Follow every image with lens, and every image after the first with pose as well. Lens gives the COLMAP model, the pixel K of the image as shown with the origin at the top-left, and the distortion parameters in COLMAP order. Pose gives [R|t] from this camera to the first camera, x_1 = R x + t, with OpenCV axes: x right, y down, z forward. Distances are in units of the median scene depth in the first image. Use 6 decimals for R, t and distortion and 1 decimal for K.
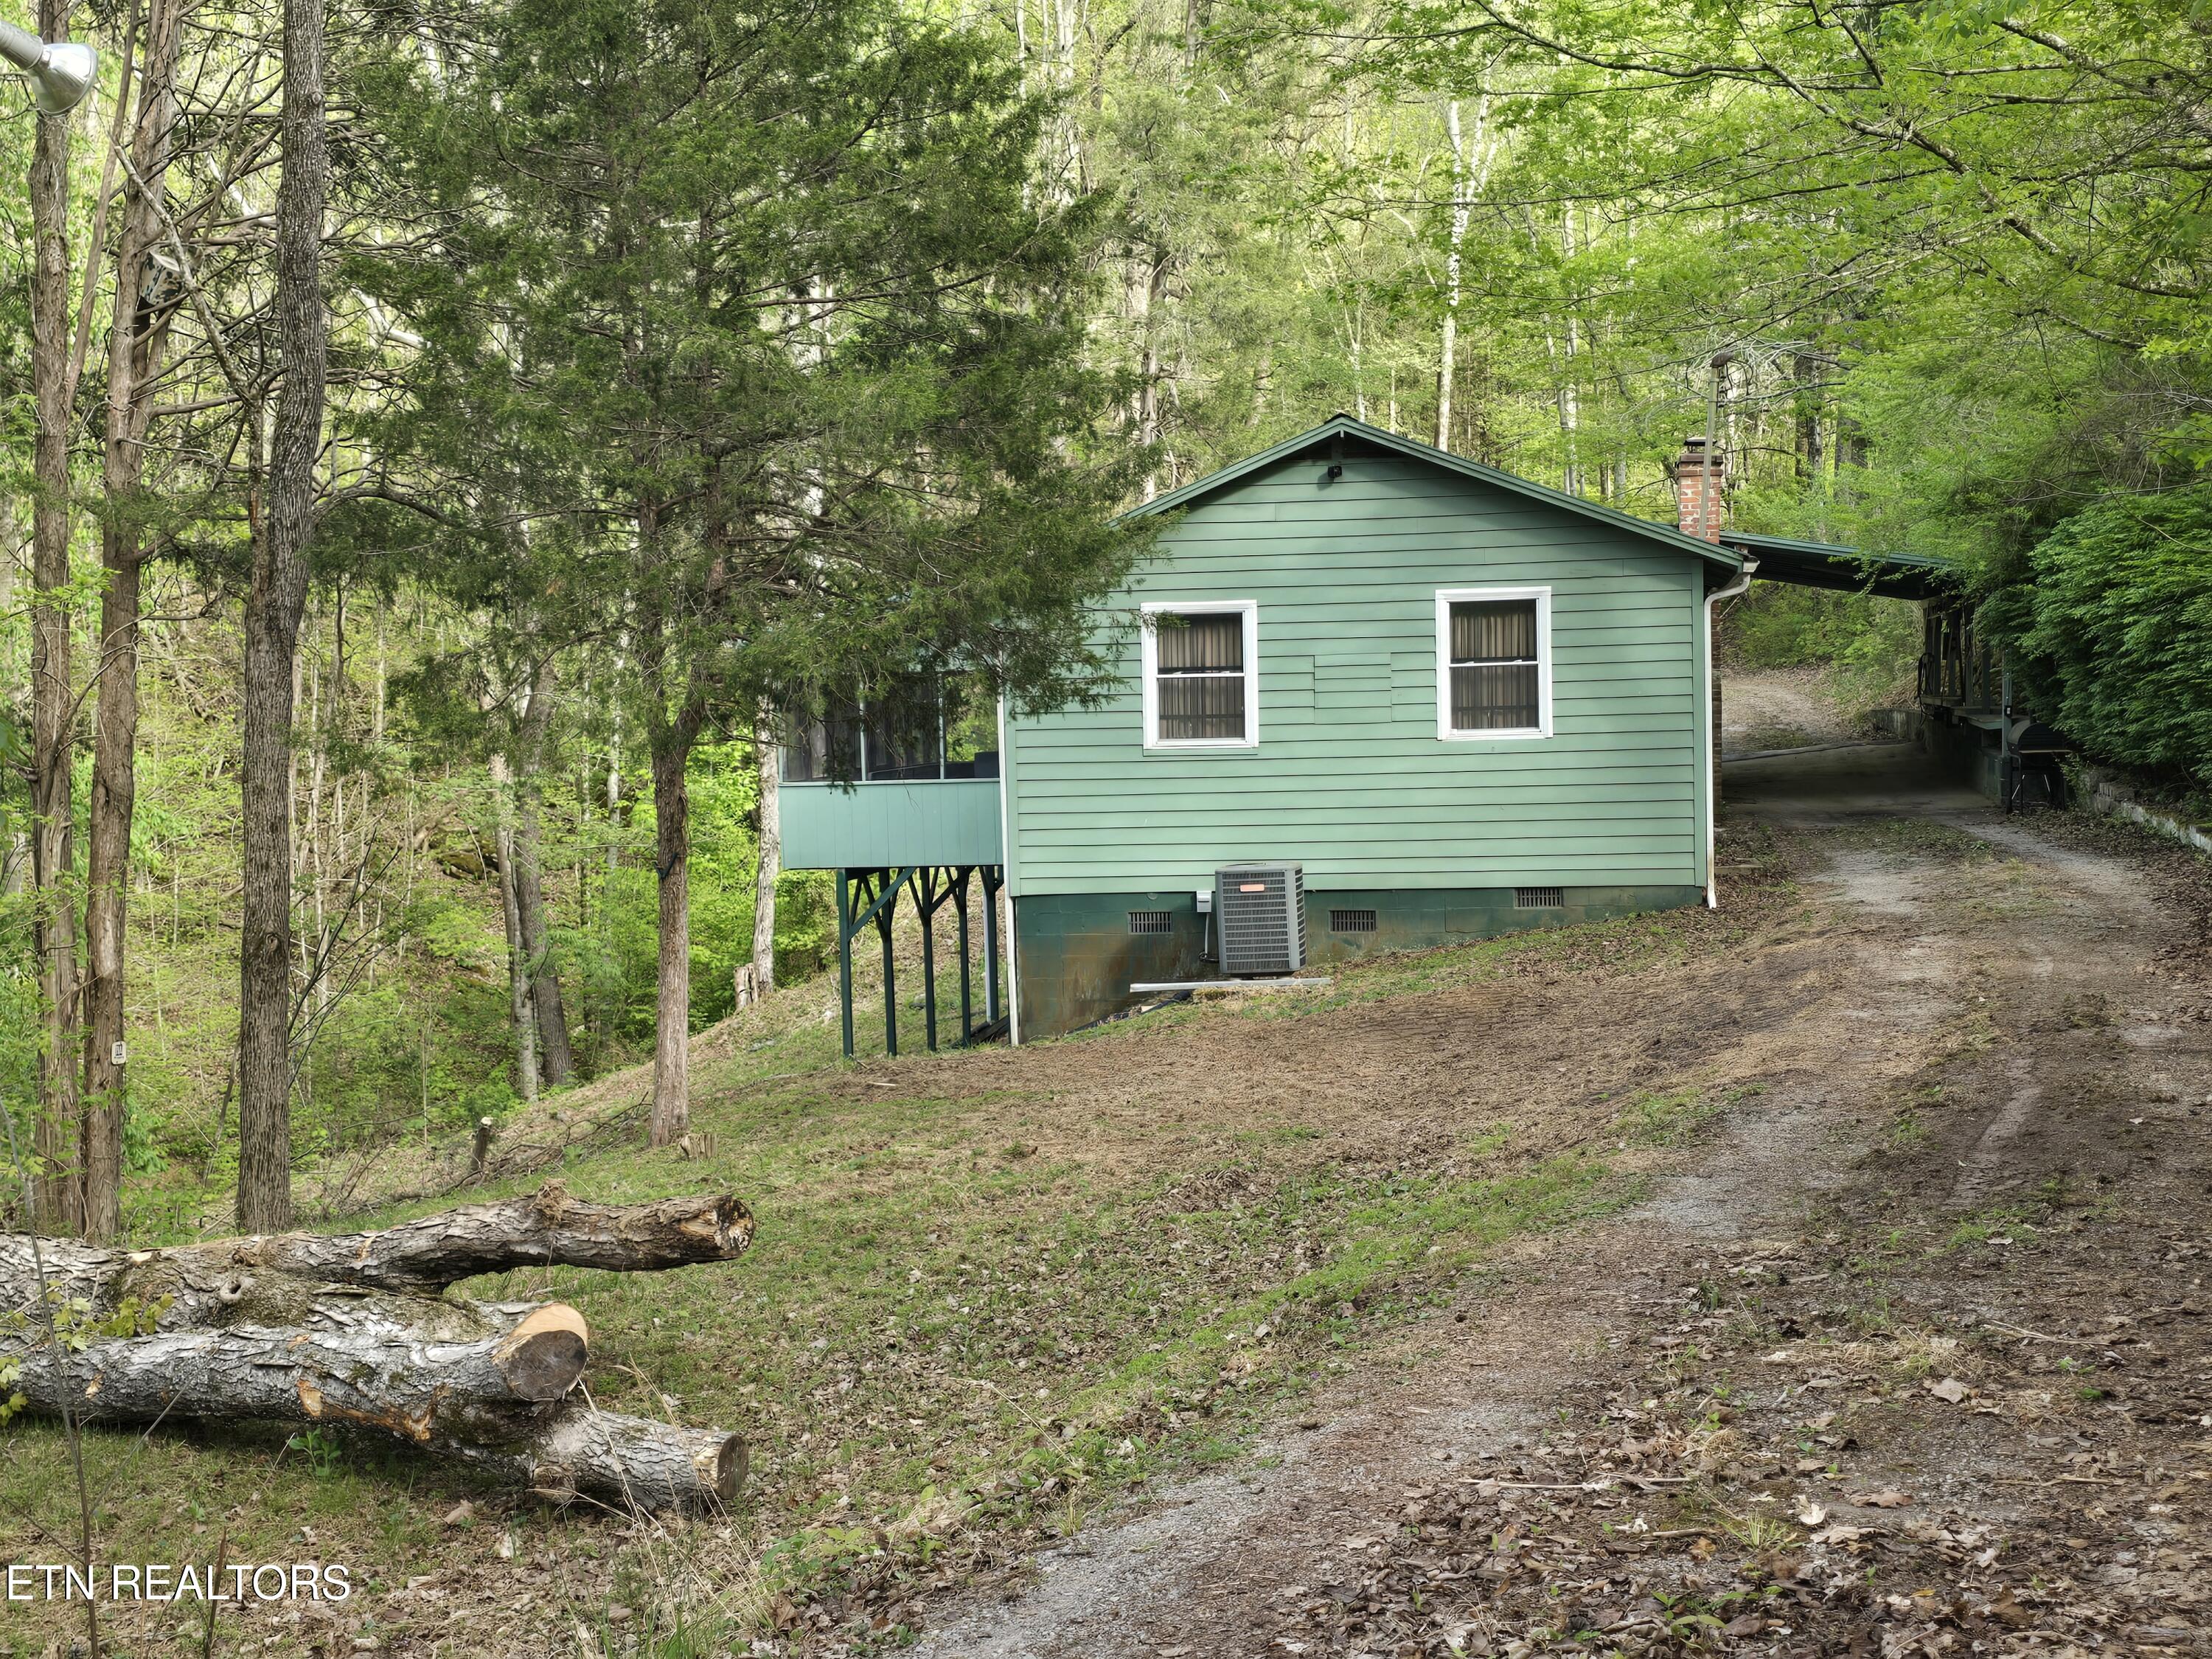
lens RADIAL K [[2703.7, 0, 1106.0], [0, 2703.7, 829.5], [0, 0, 1]] dist [0.263757, -0.817917]
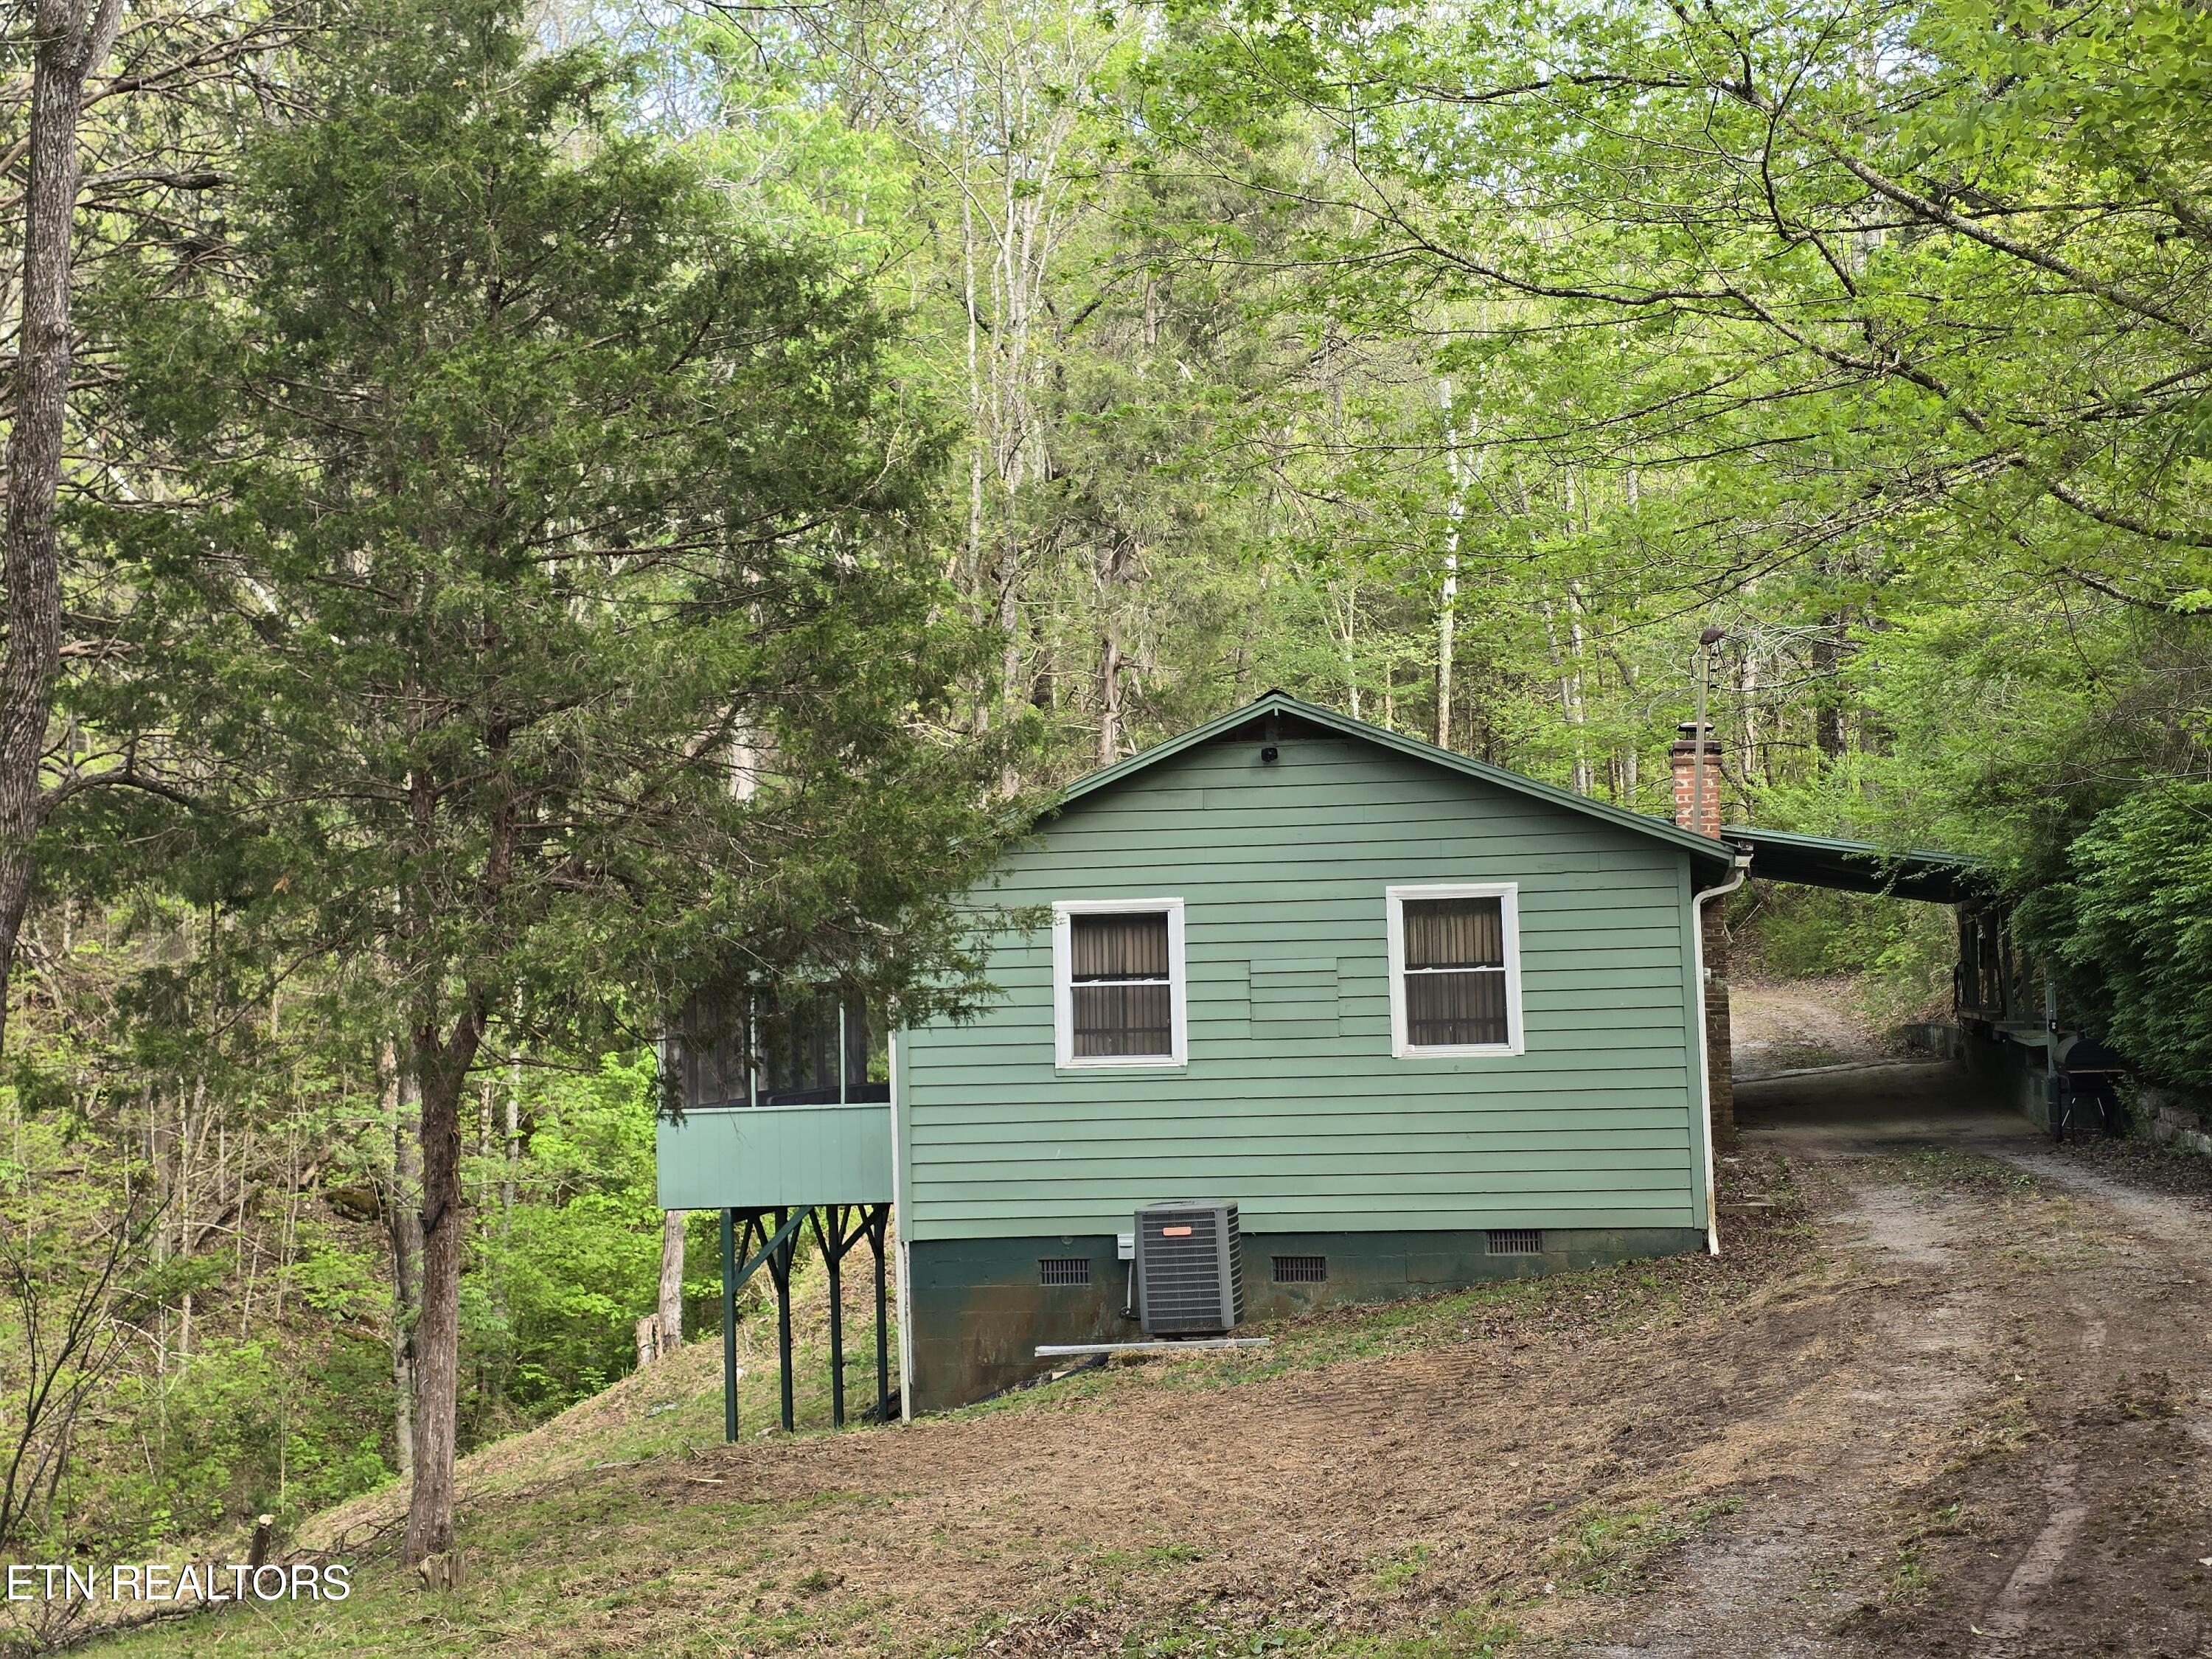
lens RADIAL K [[2793.7, 0, 1105.0], [0, 2793.7, 837.9], [0, 0, 1]] dist [0.231107, -0.645912]
pose [[0.999926, -0.005875, -0.010641, 0.040017], [0.004660, 0.993837, -0.110755, -0.003871], [0.011226, 0.110697, 0.993791, 0.097563]]
